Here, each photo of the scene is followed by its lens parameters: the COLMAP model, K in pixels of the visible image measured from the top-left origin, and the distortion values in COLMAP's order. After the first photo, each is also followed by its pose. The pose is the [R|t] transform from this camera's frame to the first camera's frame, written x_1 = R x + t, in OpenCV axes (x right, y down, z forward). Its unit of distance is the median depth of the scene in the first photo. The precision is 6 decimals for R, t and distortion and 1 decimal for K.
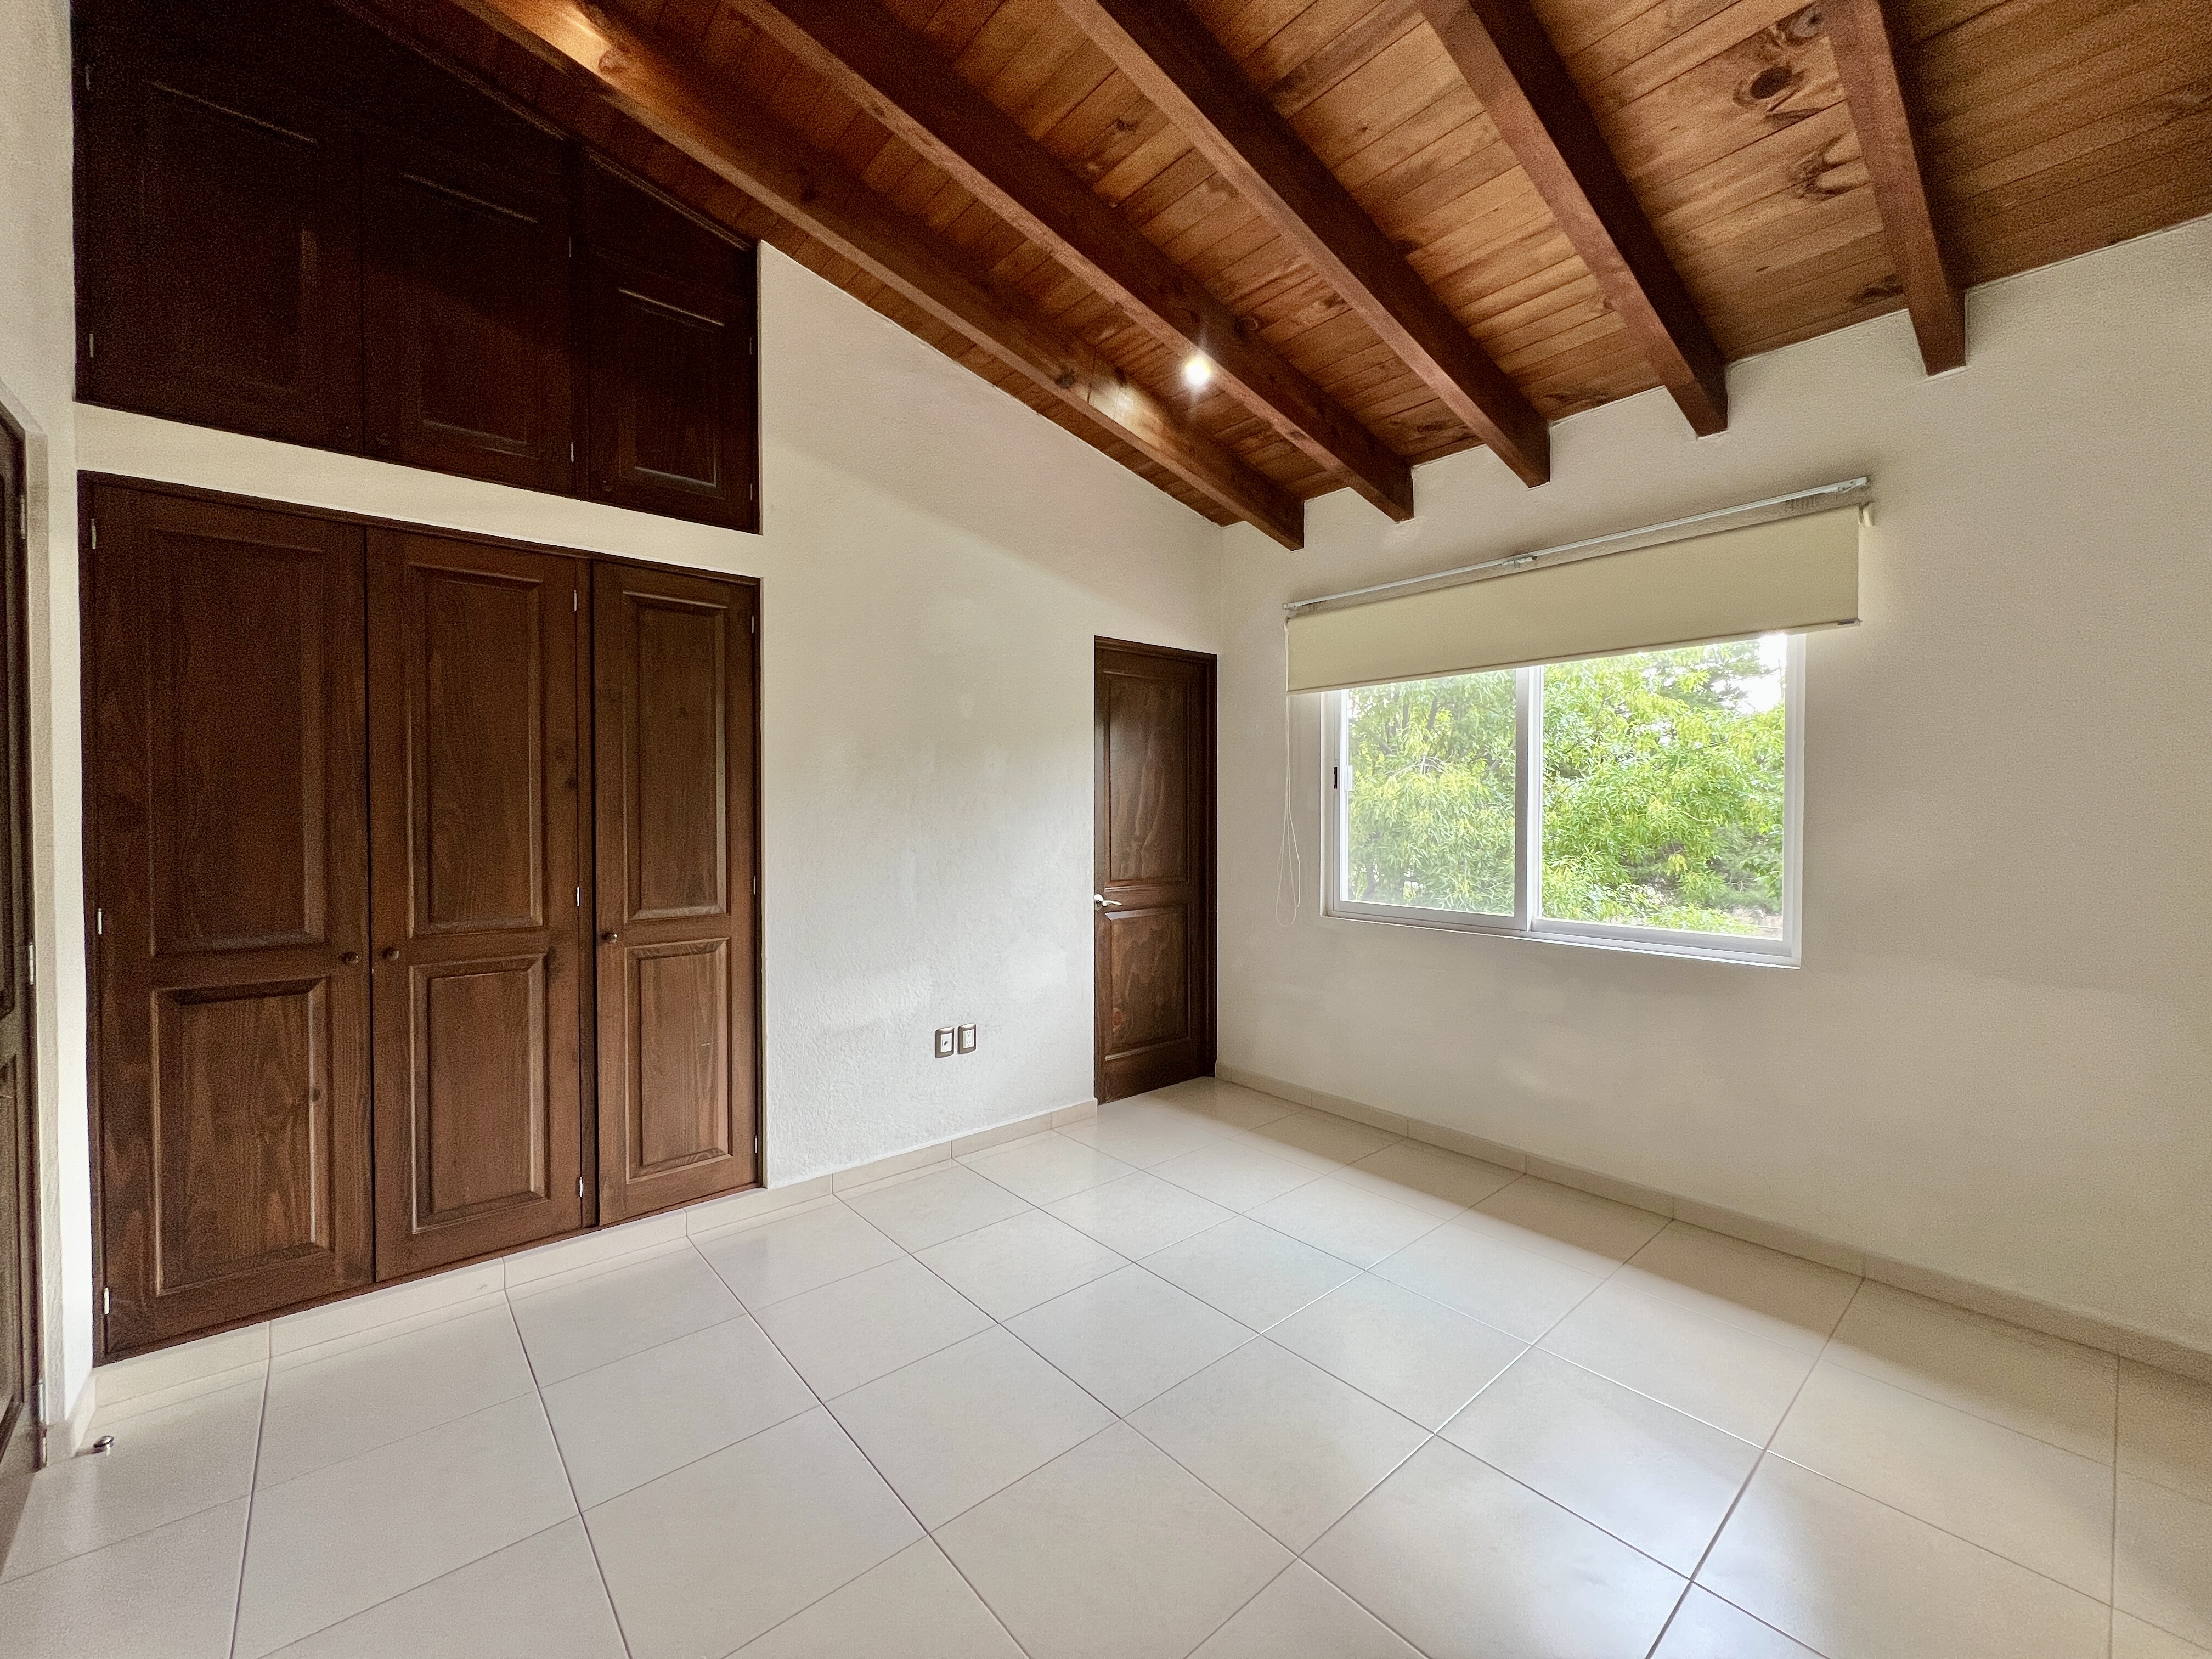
lens RADIAL K [[882.5, 0, 1107.9], [0, 882.5, 823.4], [0, 0, 1]] dist [-0.000372, -0.000296]
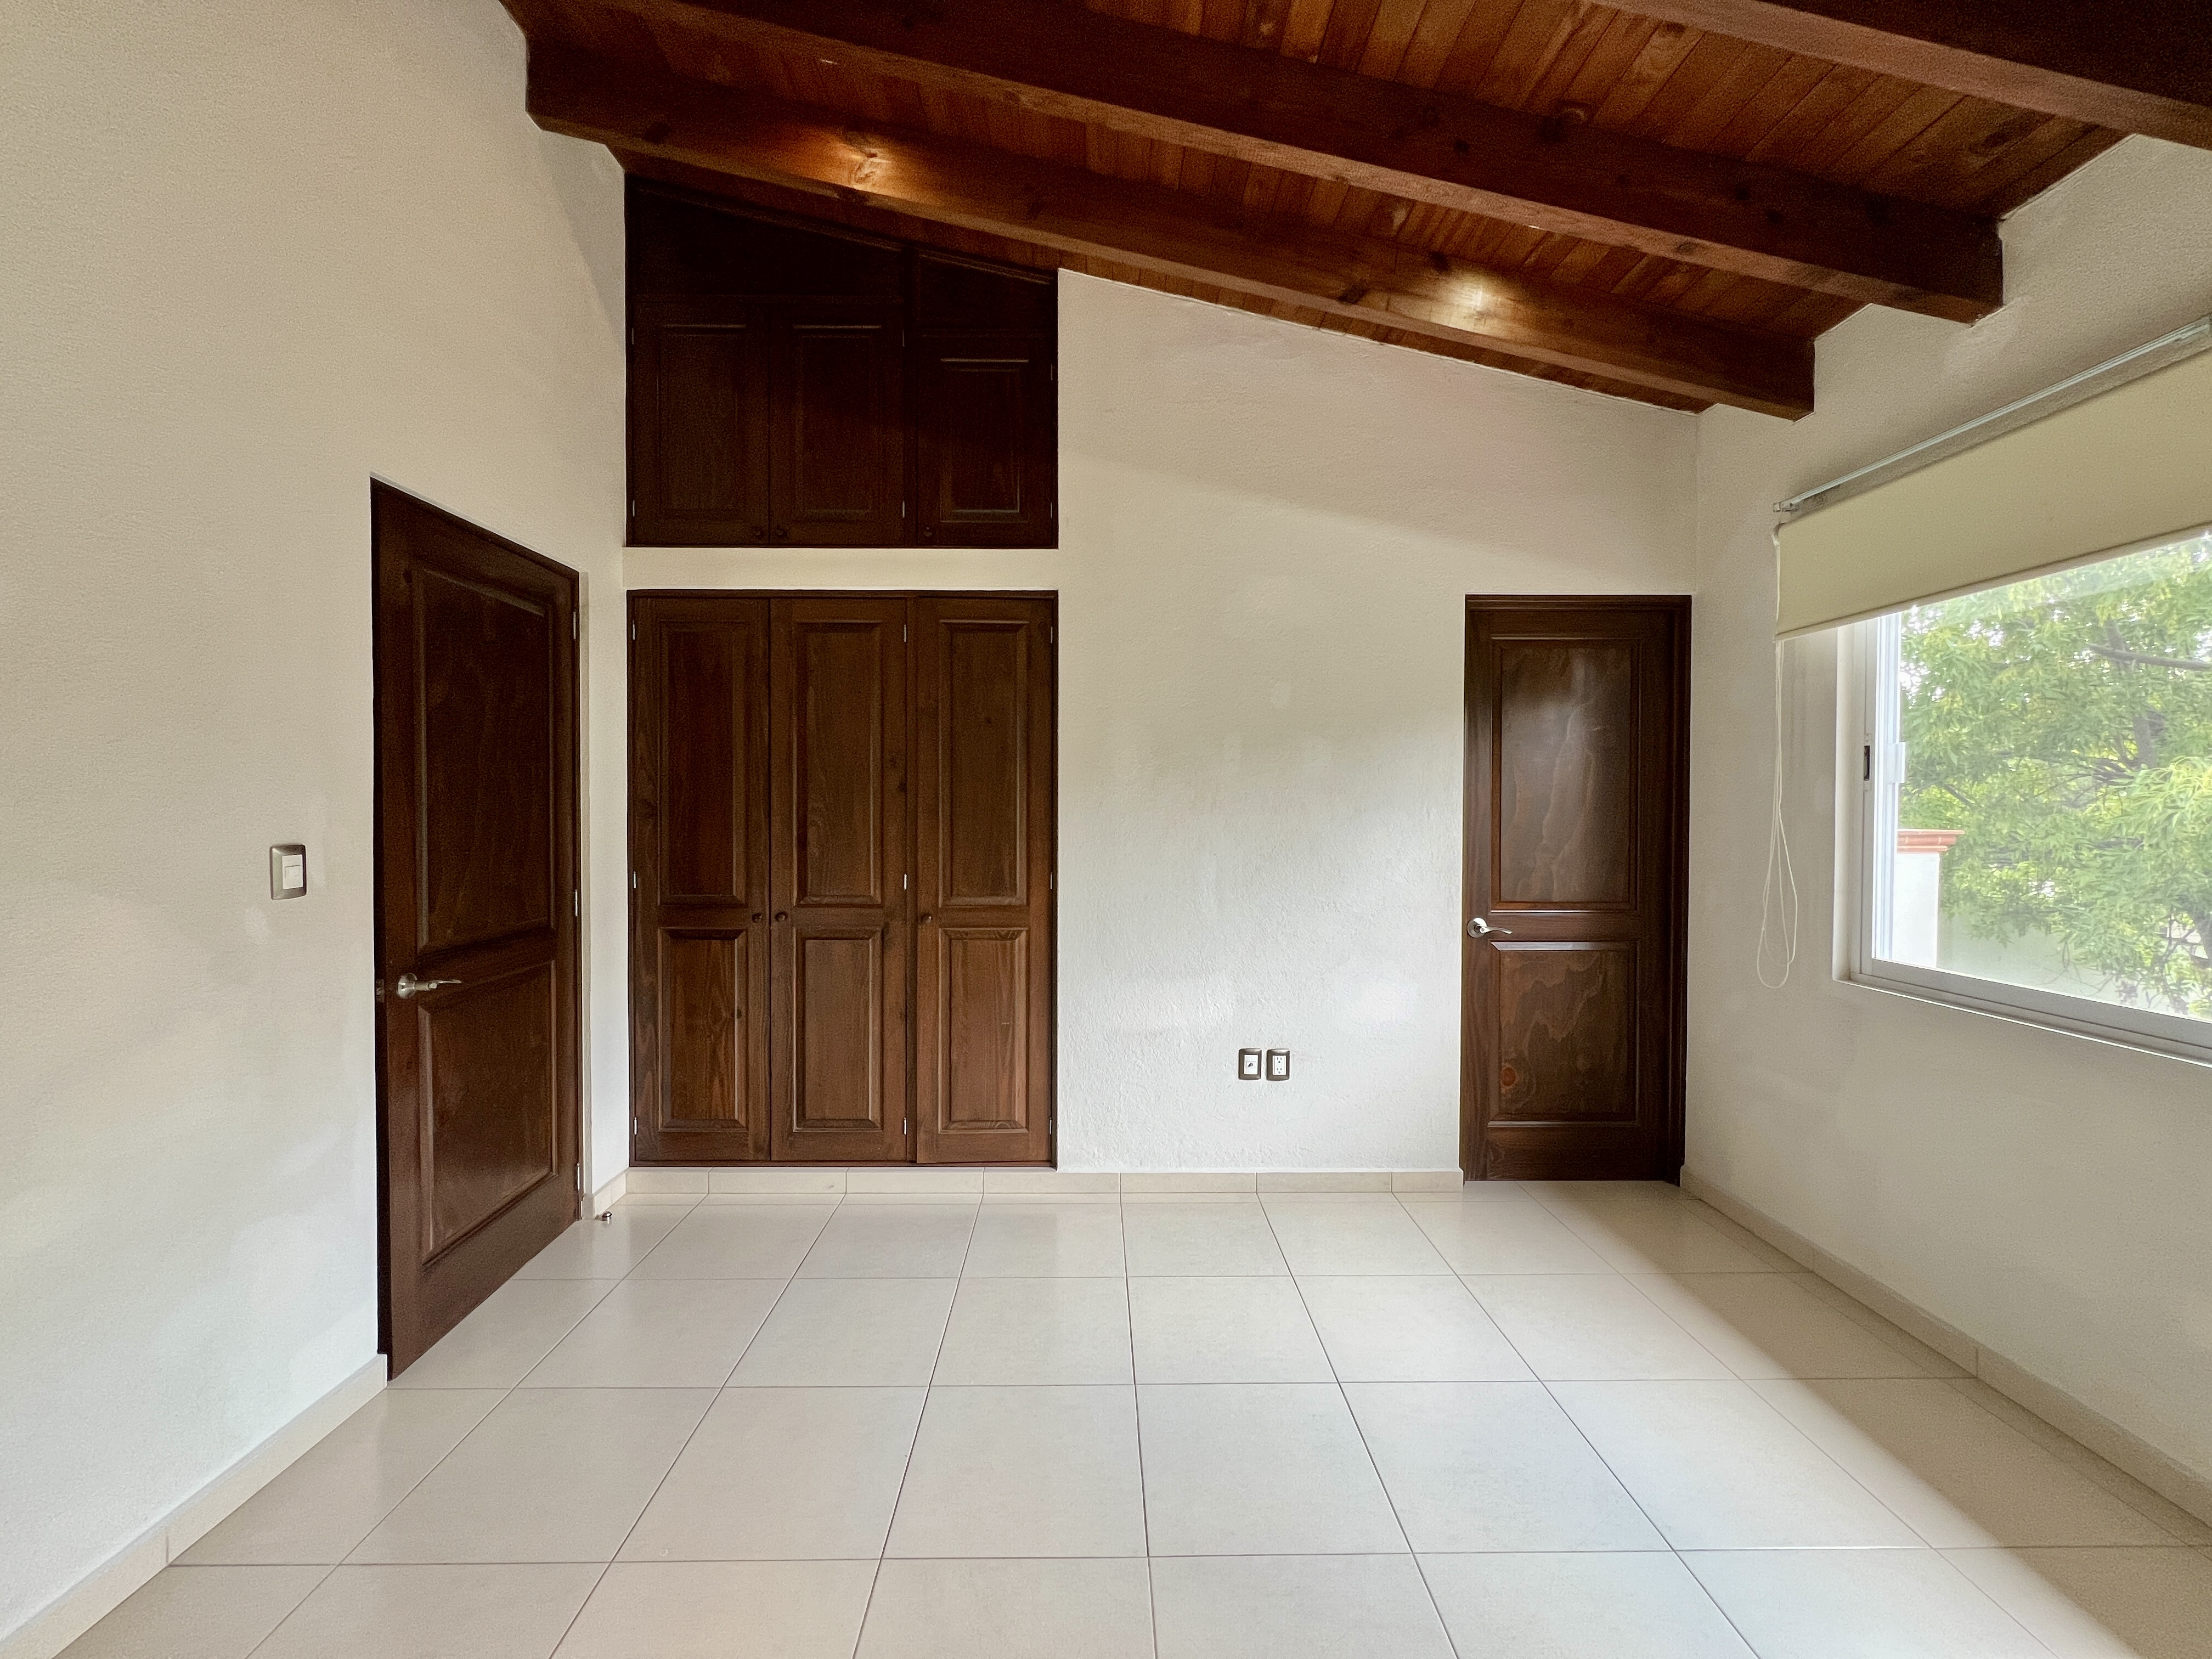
lens RADIAL K [[882.5, 0, 1106.3], [0, 882.5, 823.2], [0, 0, 1]] dist [-0.000372, -0.000296]
pose [[0.769465, 0.010580, -0.638601, 0.322759], [-0.014451, 0.999895, -0.000846, 0.000943], [0.638525, 0.009879, 0.769537, 0.224013]]
